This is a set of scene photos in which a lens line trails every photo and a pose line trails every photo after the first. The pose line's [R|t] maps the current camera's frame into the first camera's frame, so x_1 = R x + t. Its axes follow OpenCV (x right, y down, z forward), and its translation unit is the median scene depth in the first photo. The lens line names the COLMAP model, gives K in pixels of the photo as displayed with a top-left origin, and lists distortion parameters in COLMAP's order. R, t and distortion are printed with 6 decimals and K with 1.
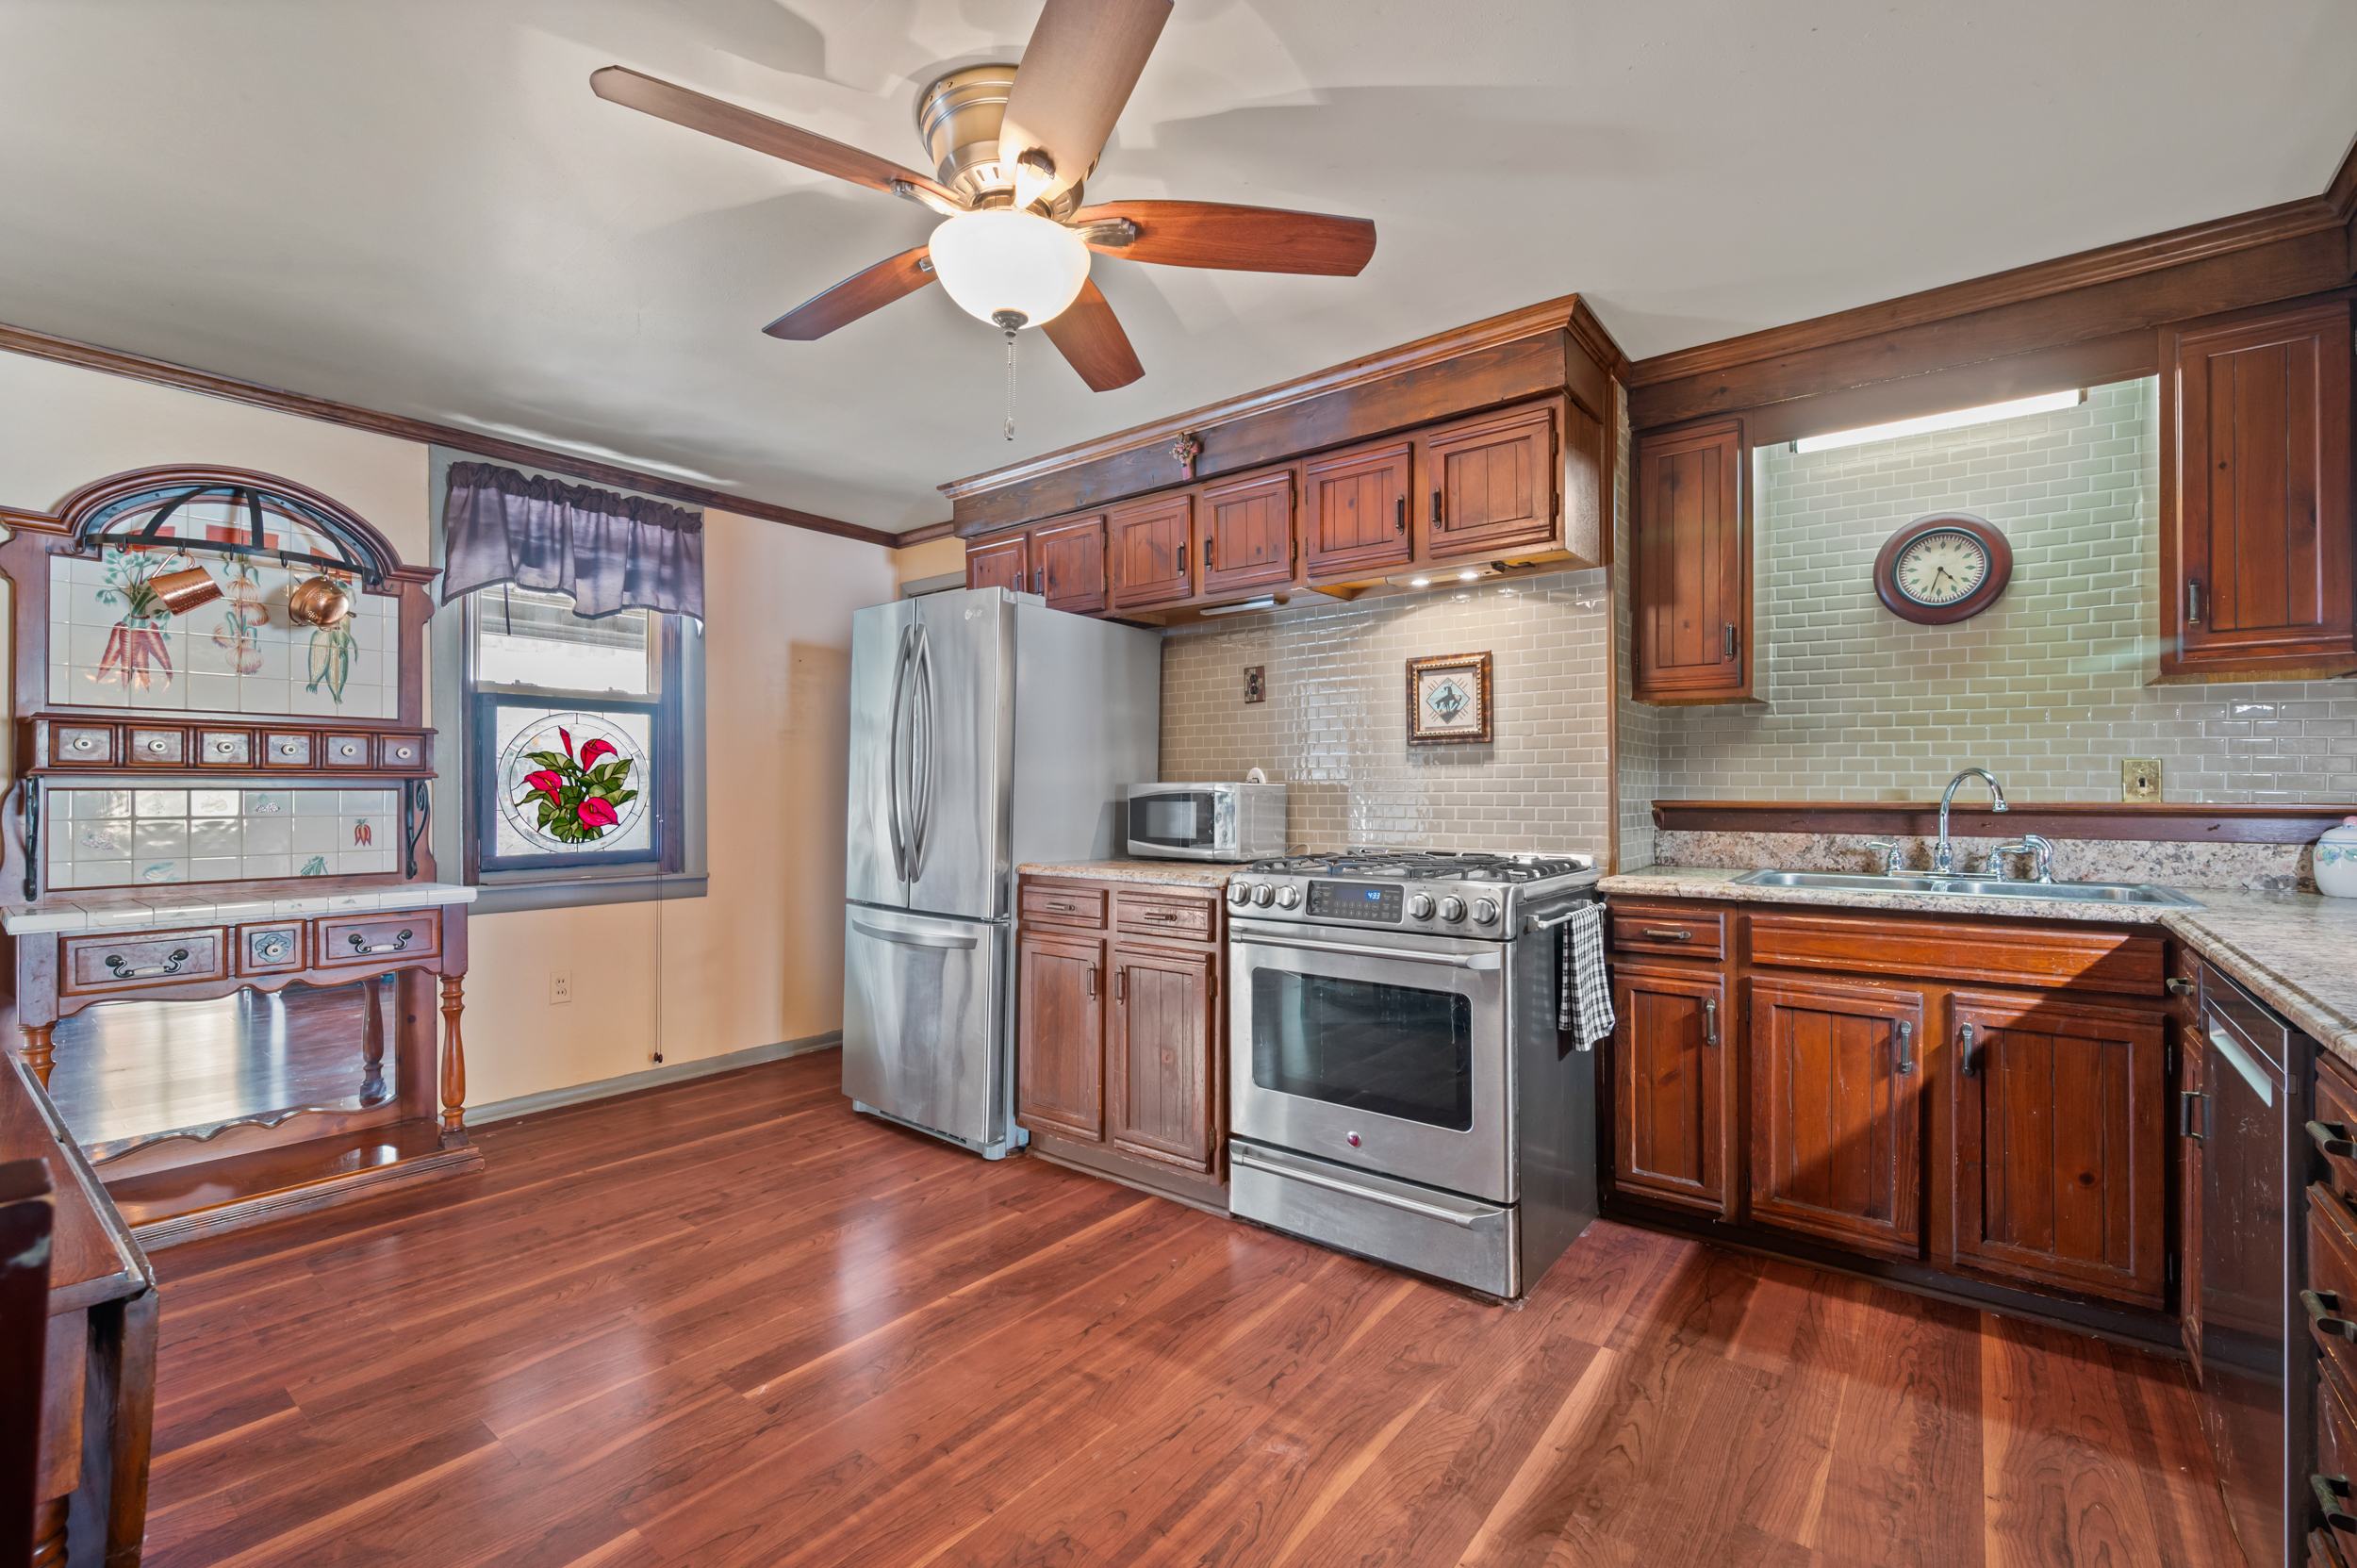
lens RADIAL K [[1008.8, 0, 1178.5], [0, 1008.8, 784.0], [0, 0, 1]] dist [-0.002988, 0.000785]
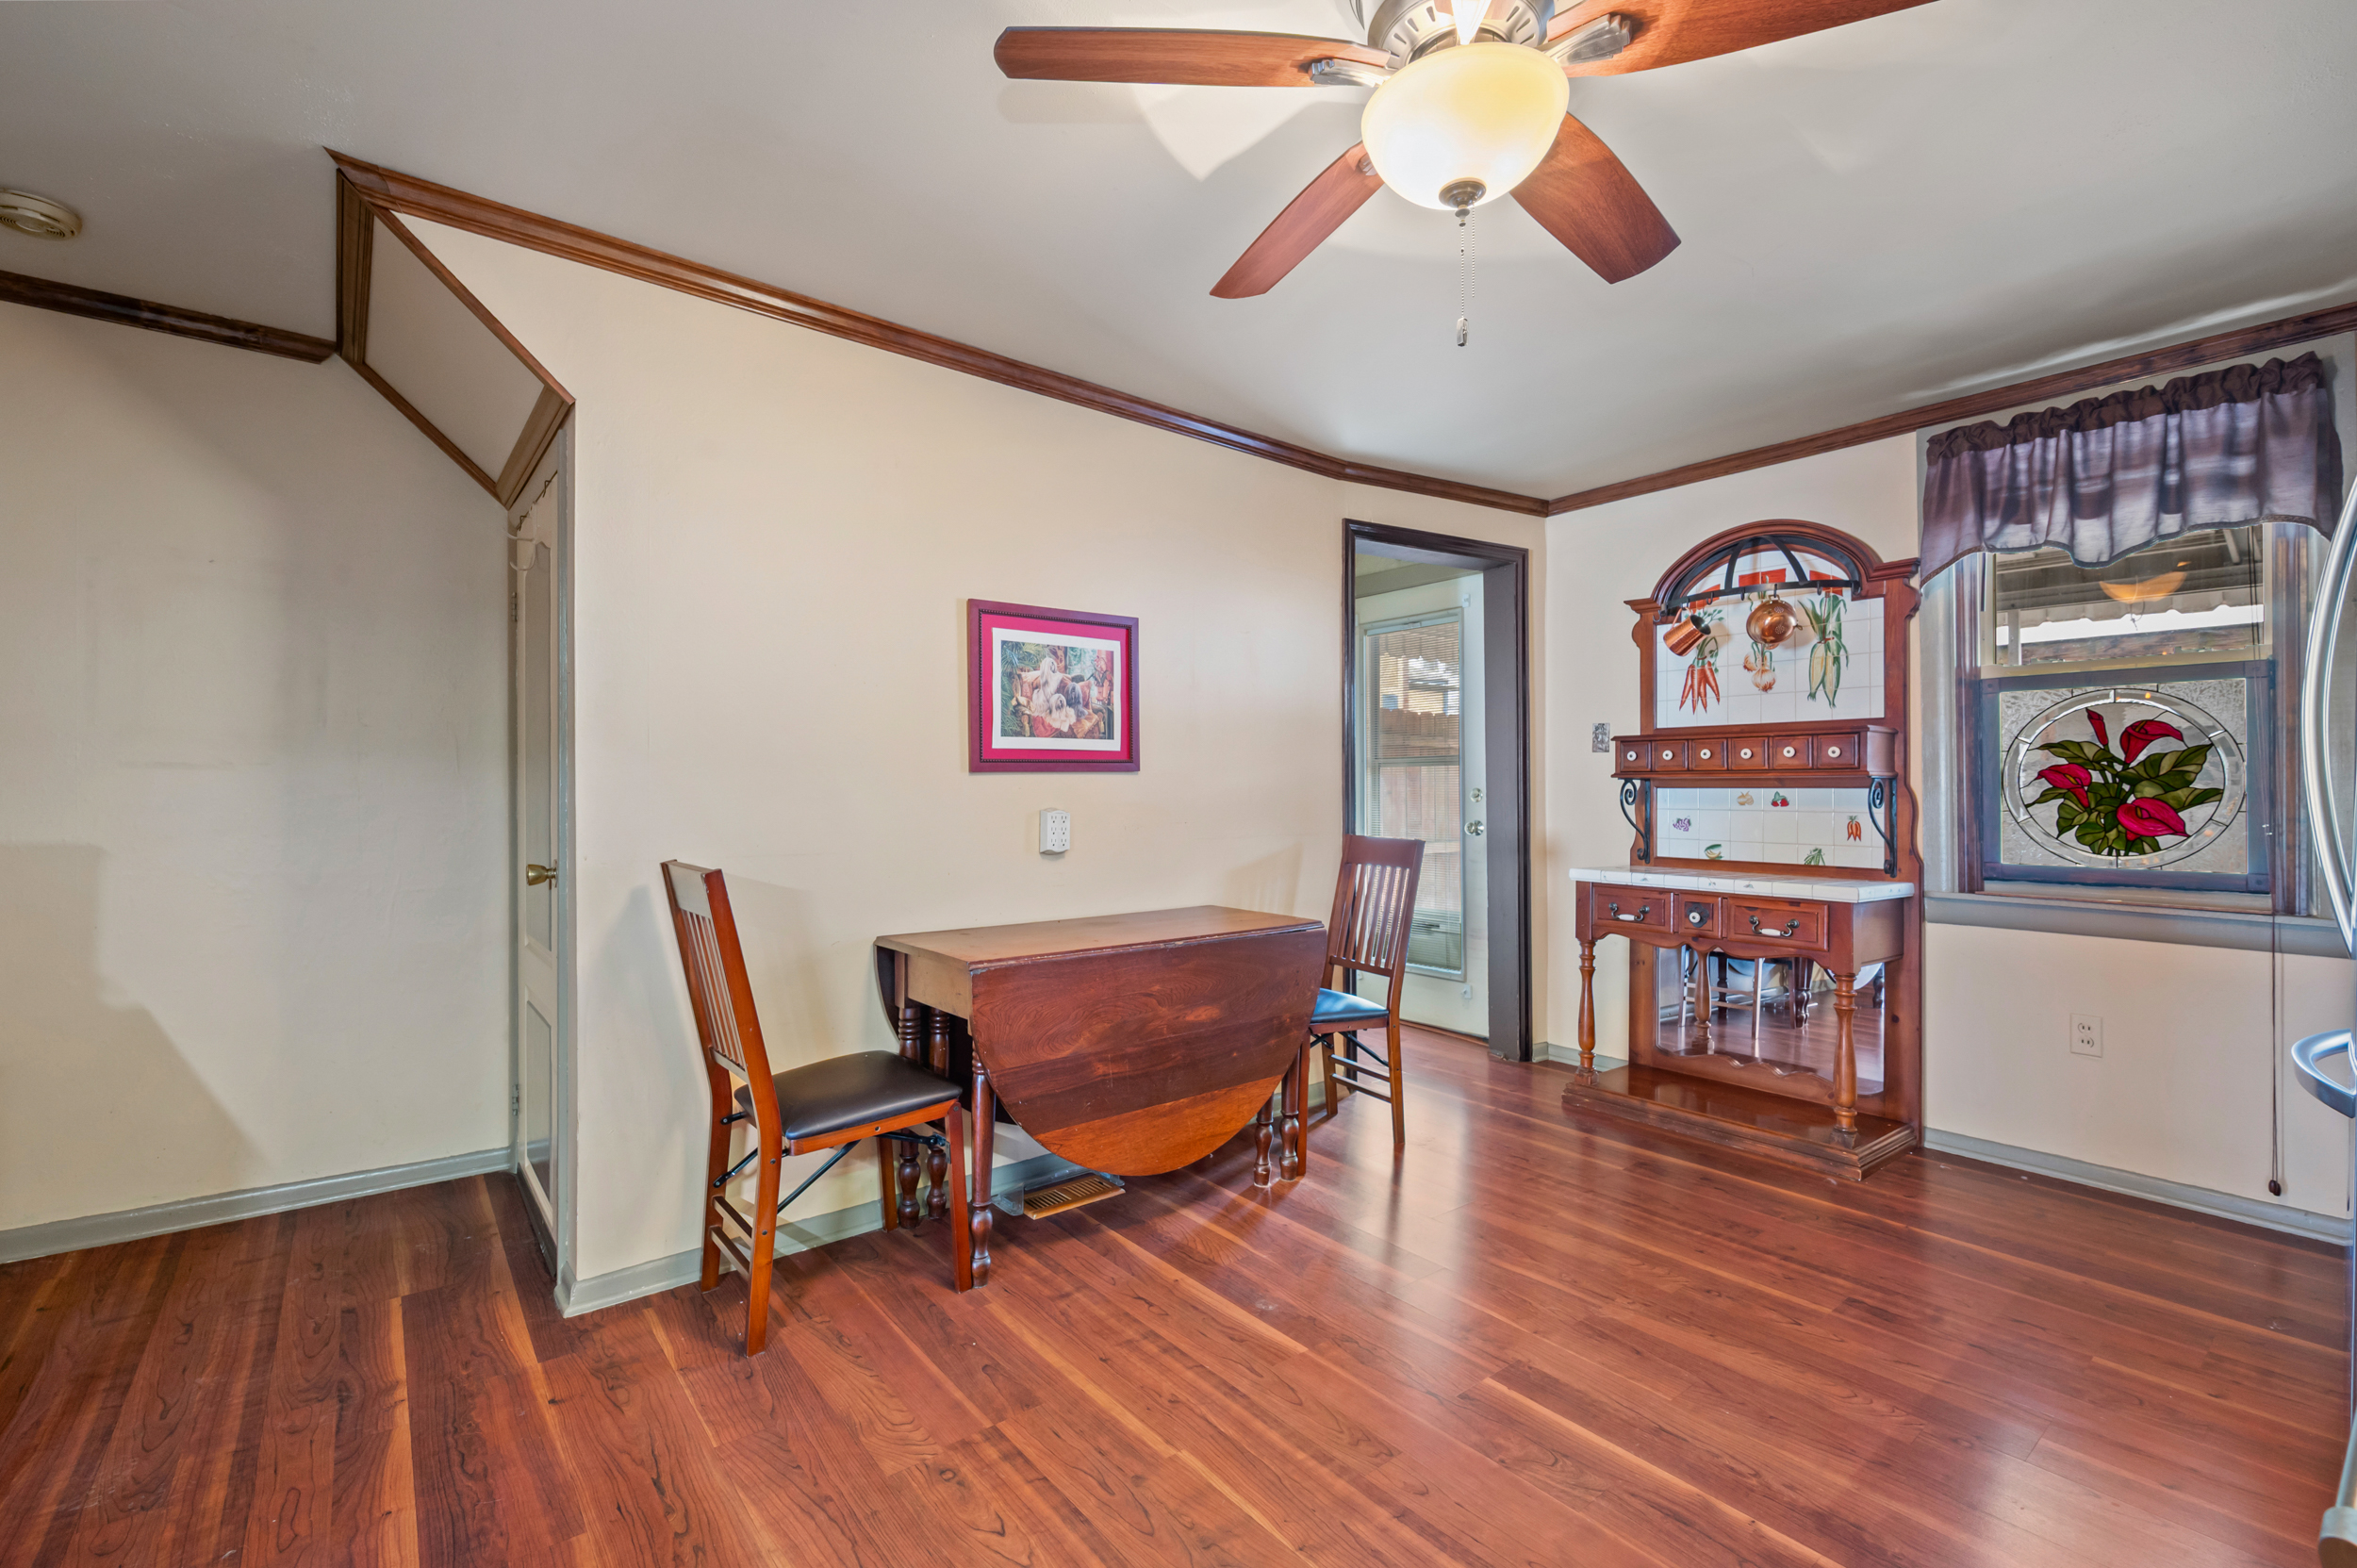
lens RADIAL K [[1019.7, 0, 1178.5], [0, 1019.7, 784.0], [0, 0, 1]] dist [-0.000755, 0.000003]
pose [[-0.227239, -0.005638, -0.973823, 0.380944], [0.004616, 0.999966, -0.006867, 0.005832], [0.973828, -0.006055, -0.227206, 0.547945]]
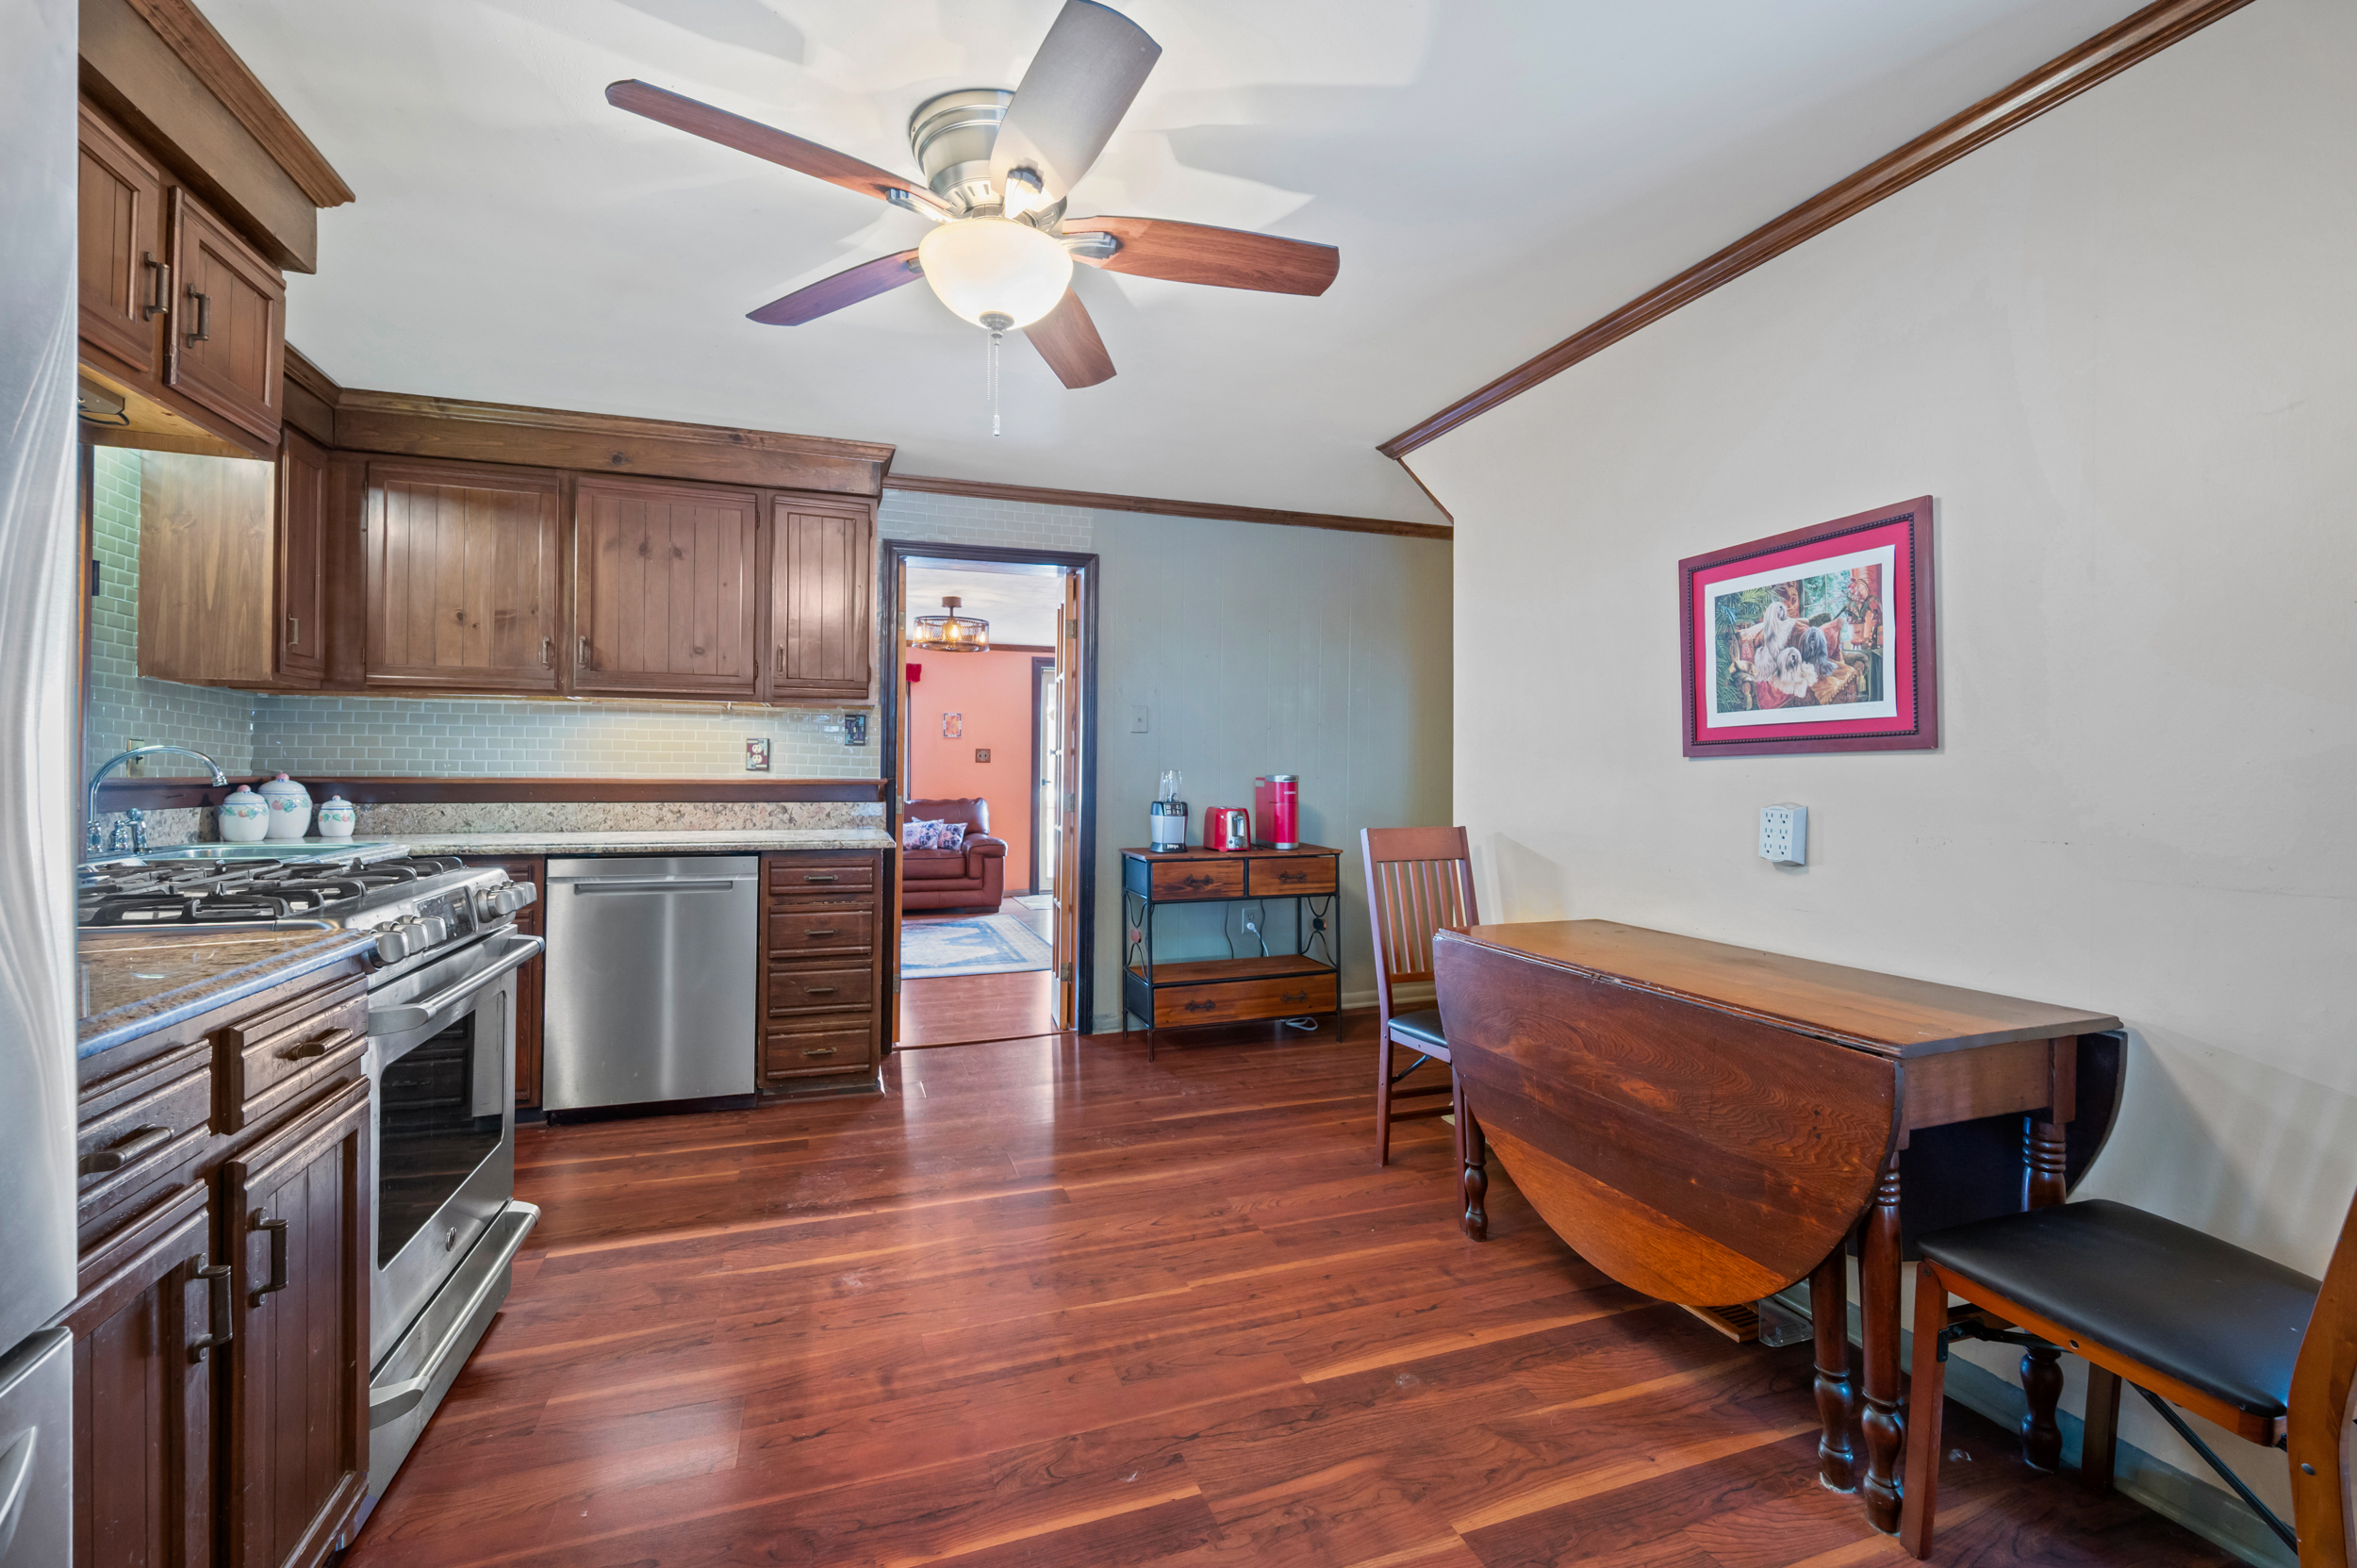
lens RADIAL K [[1010.2, 0, 1181.4], [0, 1010.2, 765.4], [0, 0, 1]] dist [-0.002720, -0.000095]
pose [[-0.843648, 0.000225, 0.536897, -0.510274], [-0.008024, 0.999883, -0.013026, 0.007737], [-0.536837, -0.015297, -0.843547, 1.012951]]
